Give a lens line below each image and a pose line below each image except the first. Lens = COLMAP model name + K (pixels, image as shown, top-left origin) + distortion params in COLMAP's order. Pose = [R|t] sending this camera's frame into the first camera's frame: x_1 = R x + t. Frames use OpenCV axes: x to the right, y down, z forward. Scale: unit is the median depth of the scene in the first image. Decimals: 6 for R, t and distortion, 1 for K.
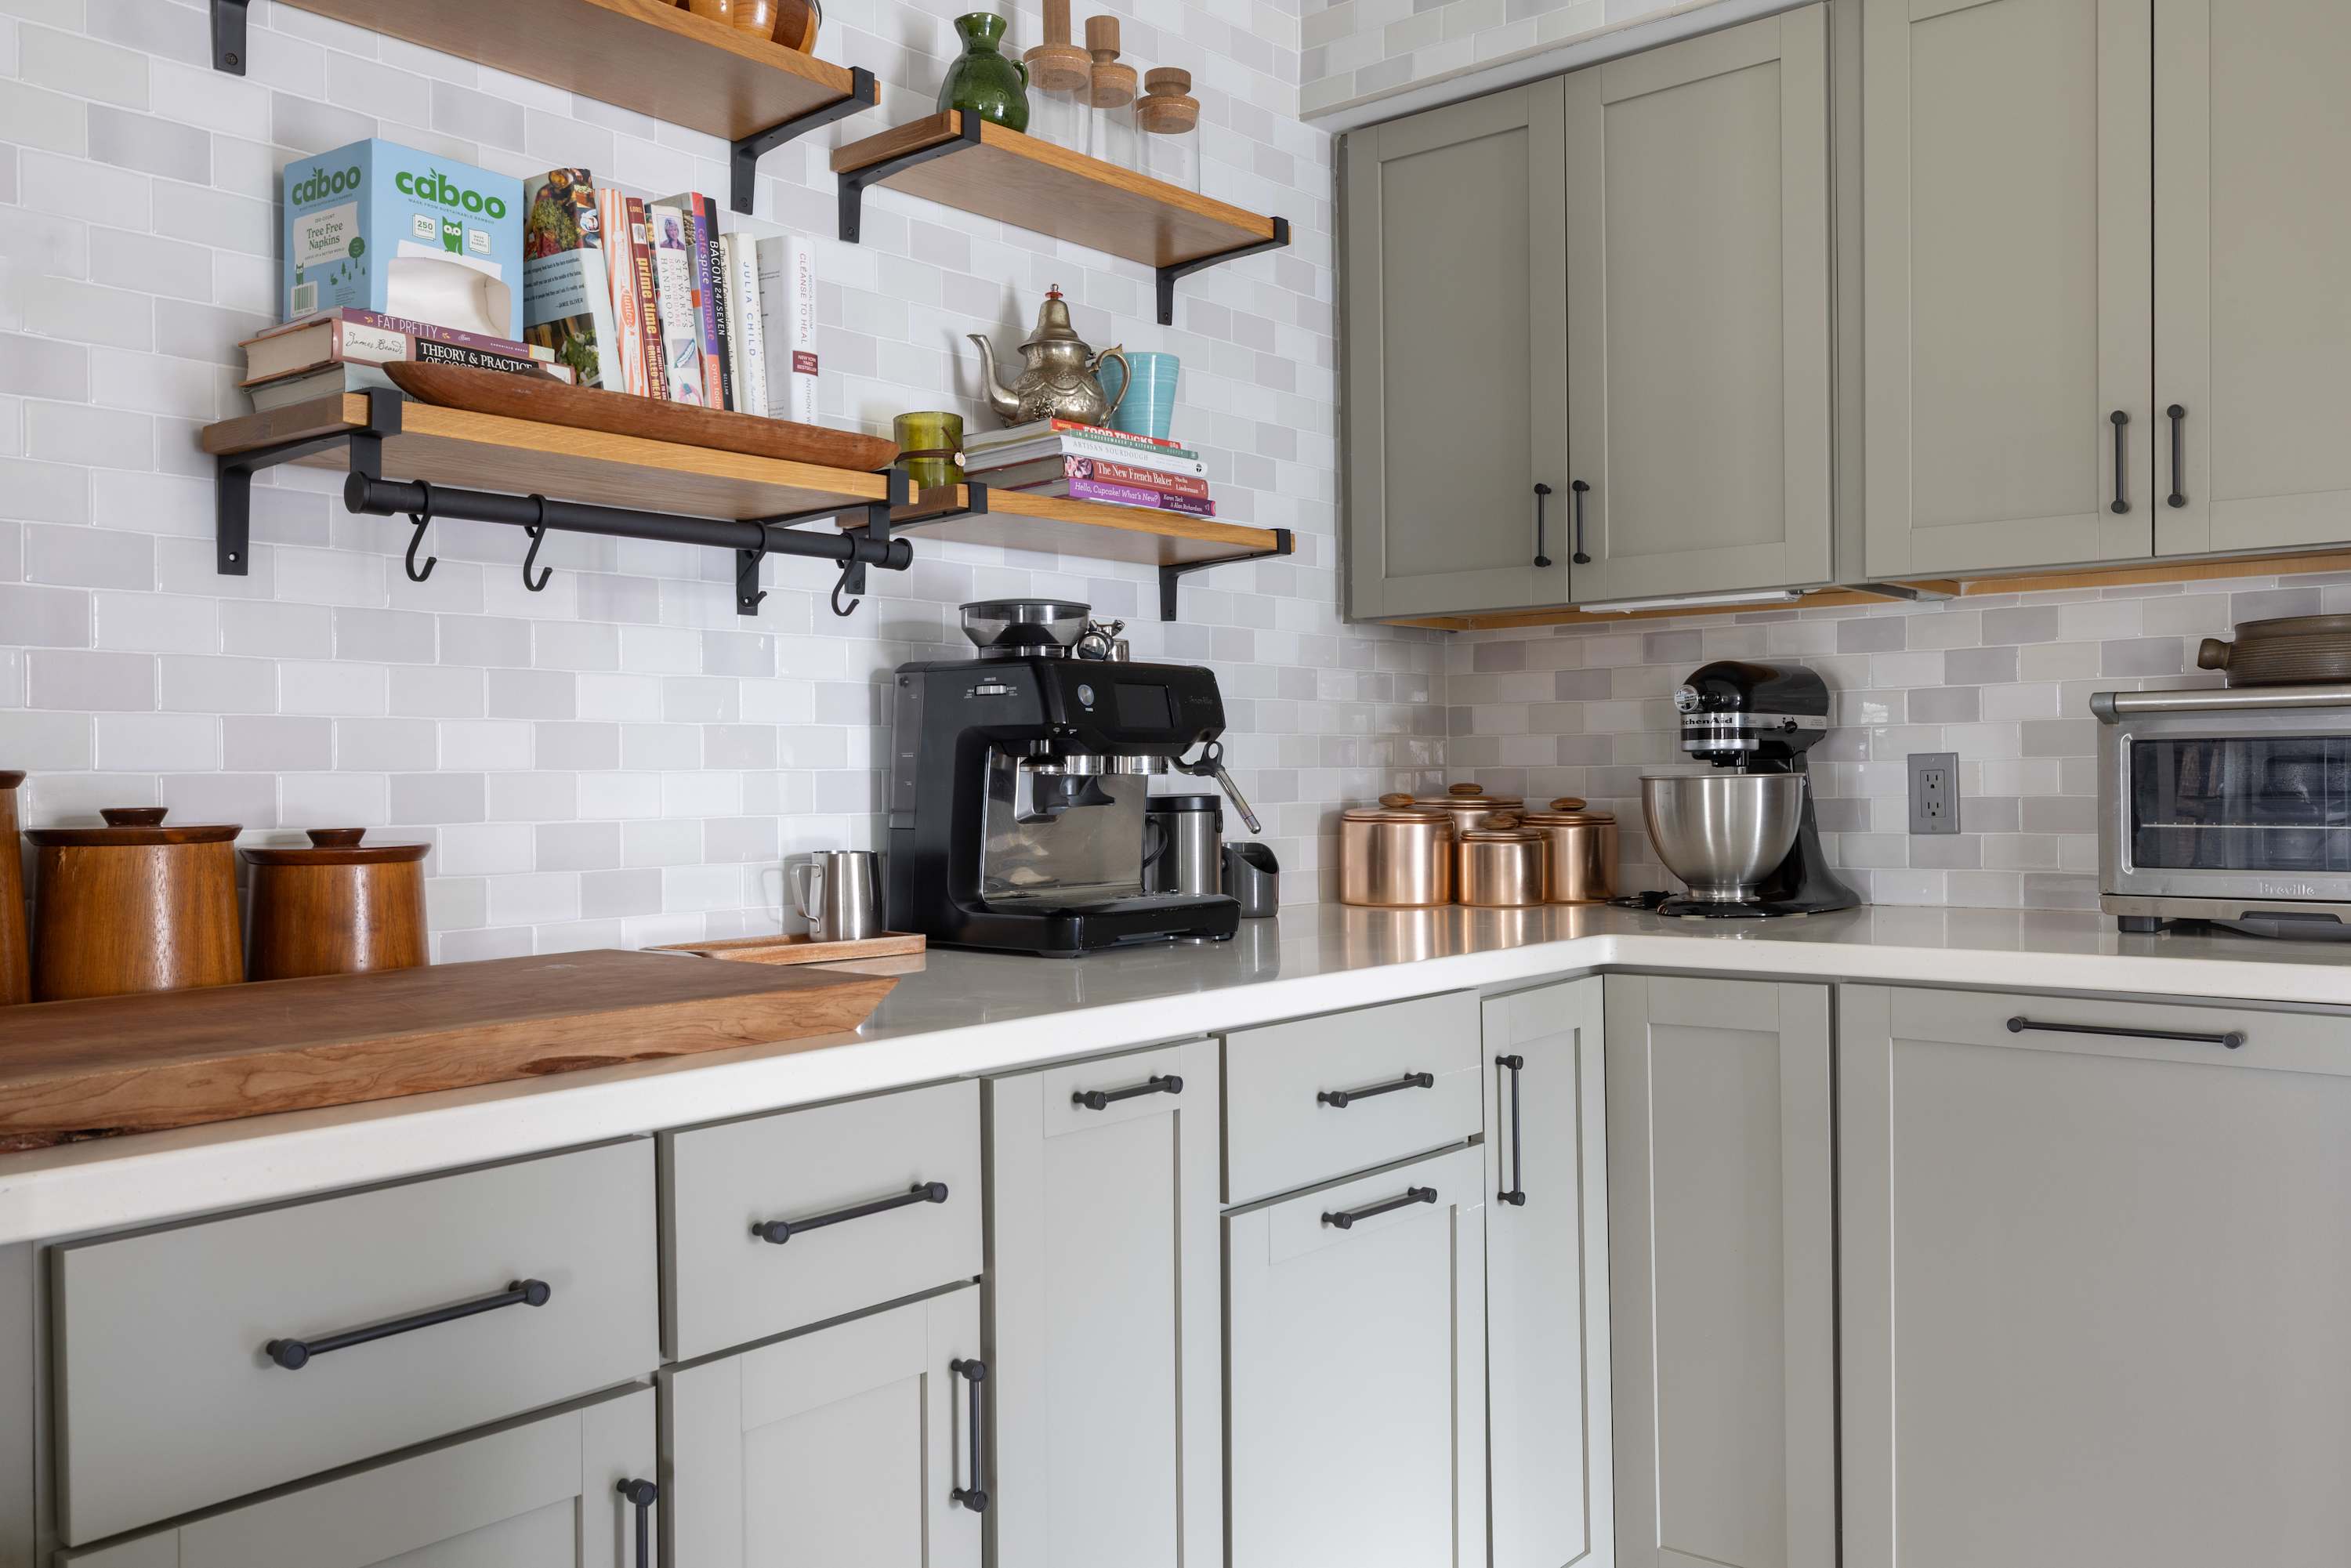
lens RADIAL K [[1922.0, 0, 1173.2], [0, 1922.0, 780.1], [0, 0, 1]] dist [-0.005727, 0.004519]
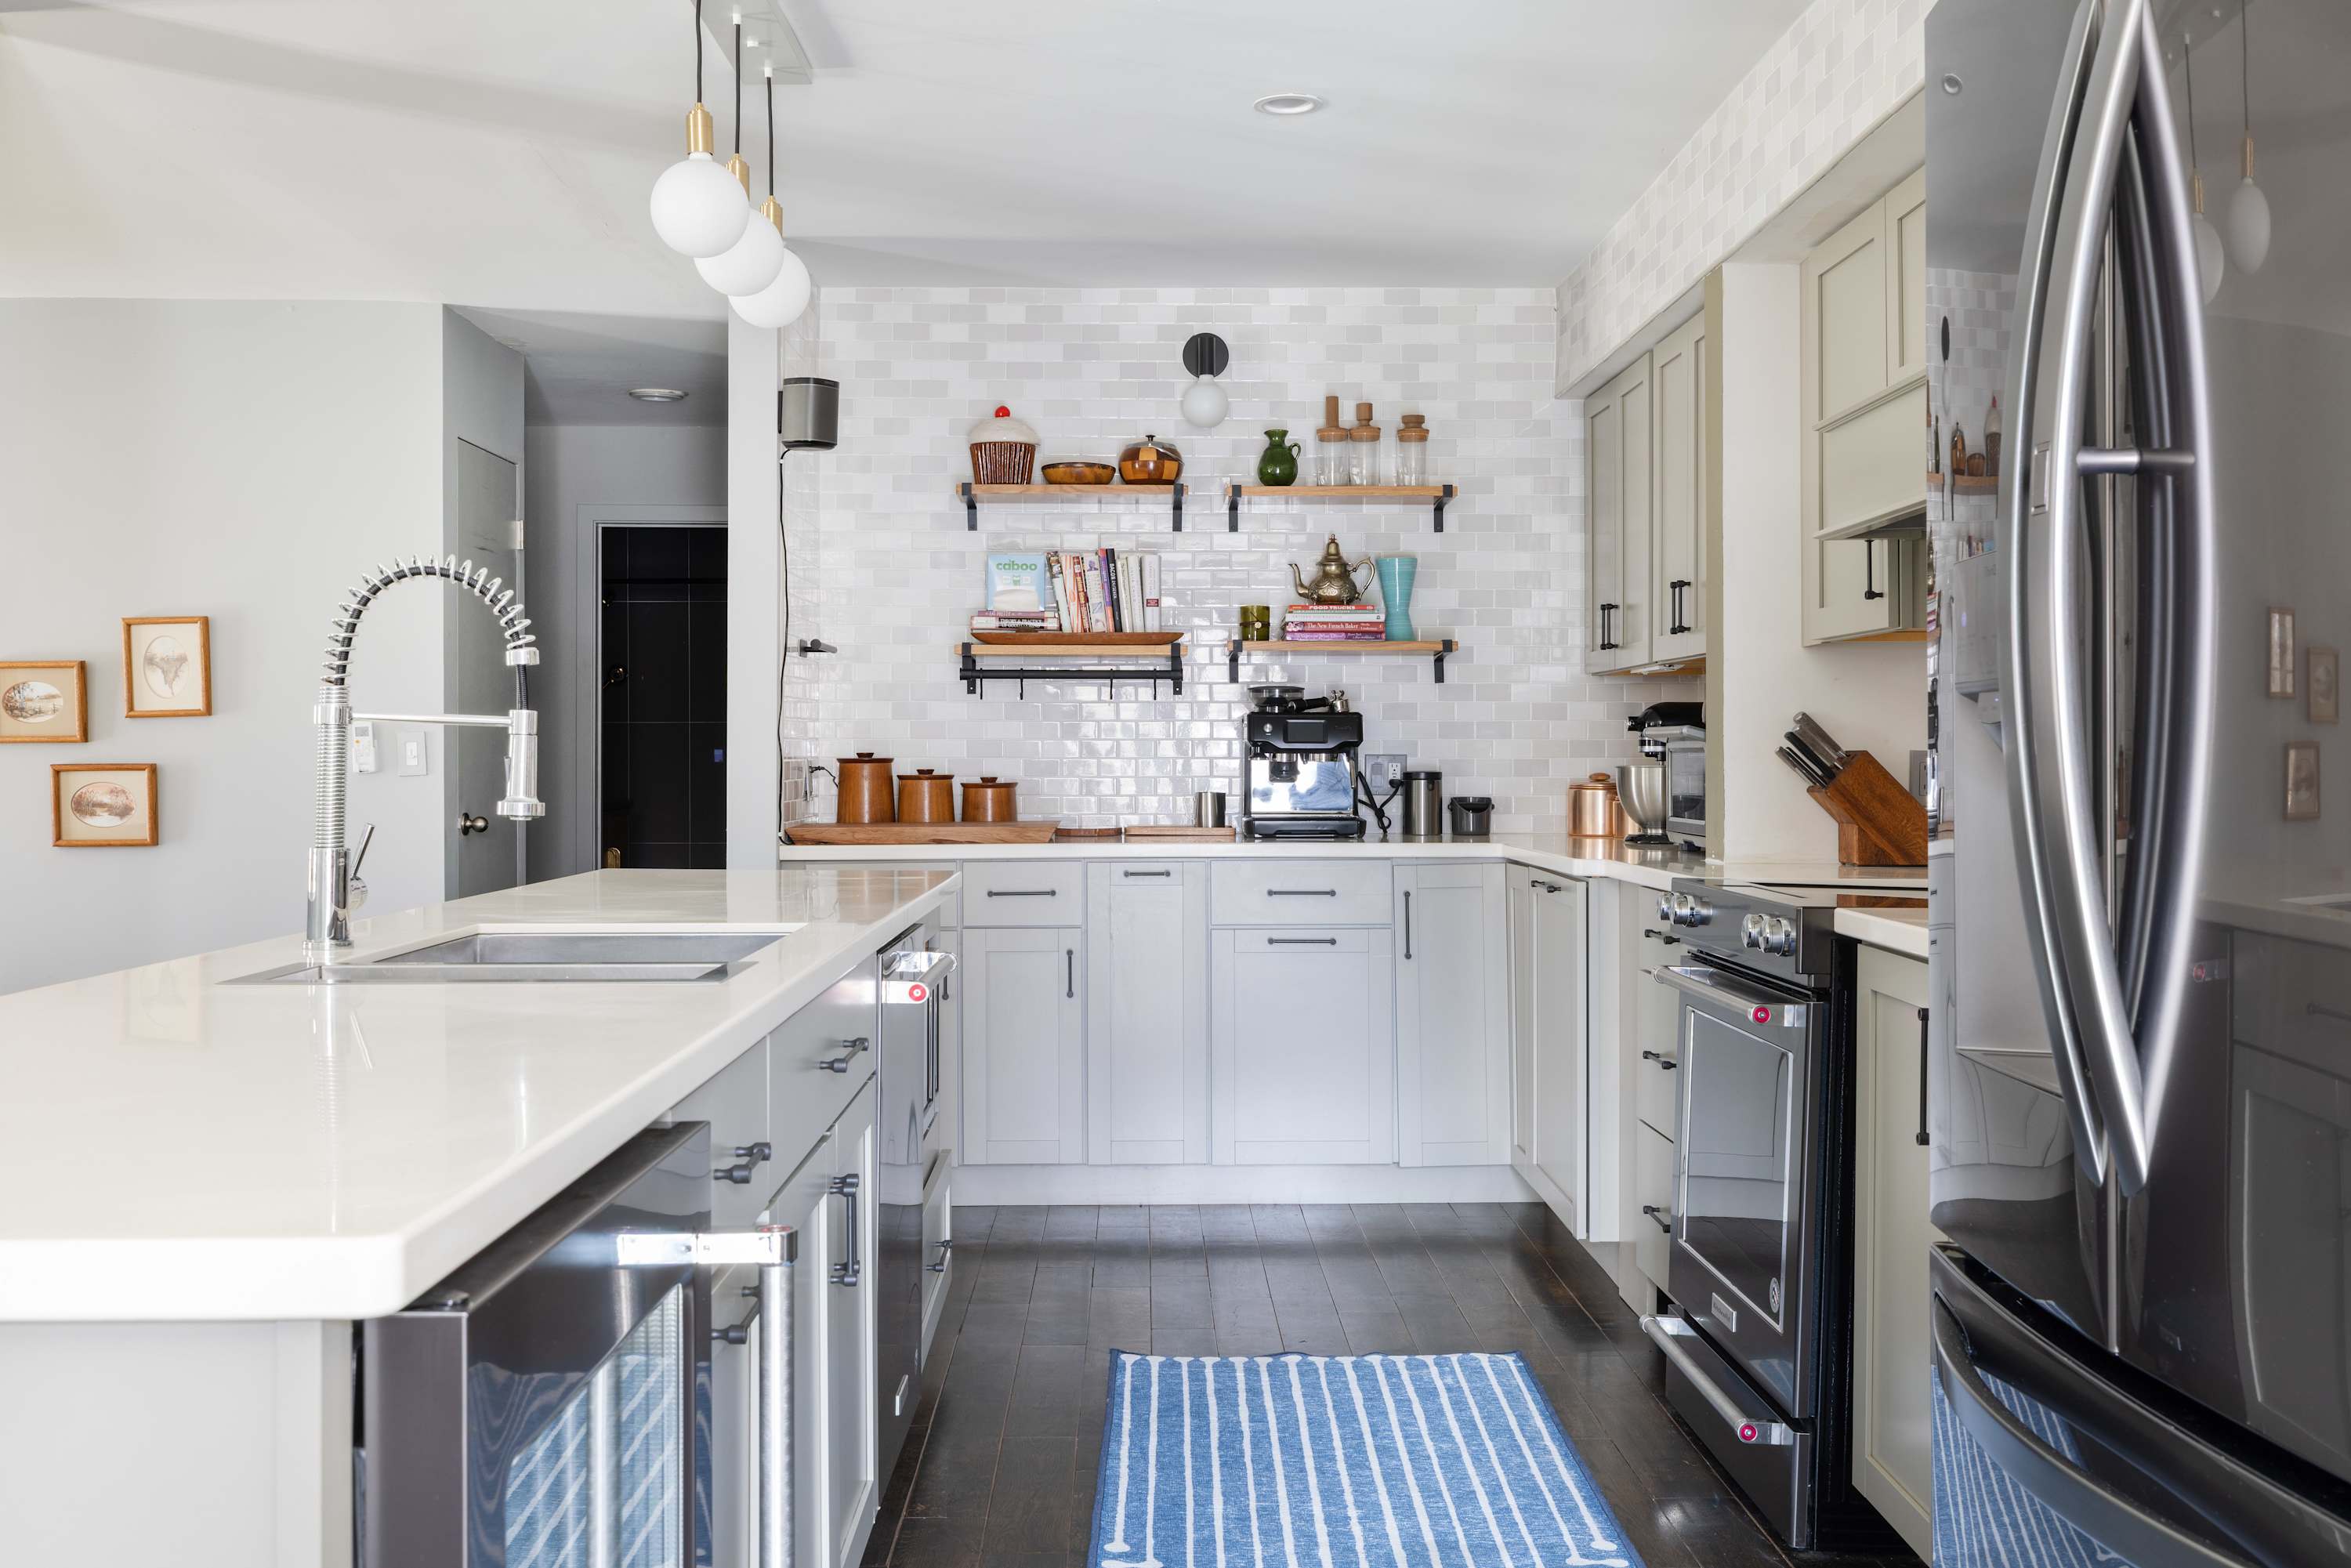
lens RADIAL K [[2211.9, 0, 1177.1], [0, 2211.9, 779.0], [0, 0, 1]] dist [-0.030701, 0.000000]
pose [[0.662889, 0.019825, -0.748455, 2.073576], [-0.007182, 0.999772, 0.020121, -0.038493], [0.748683, -0.007963, 0.662880, -0.960952]]
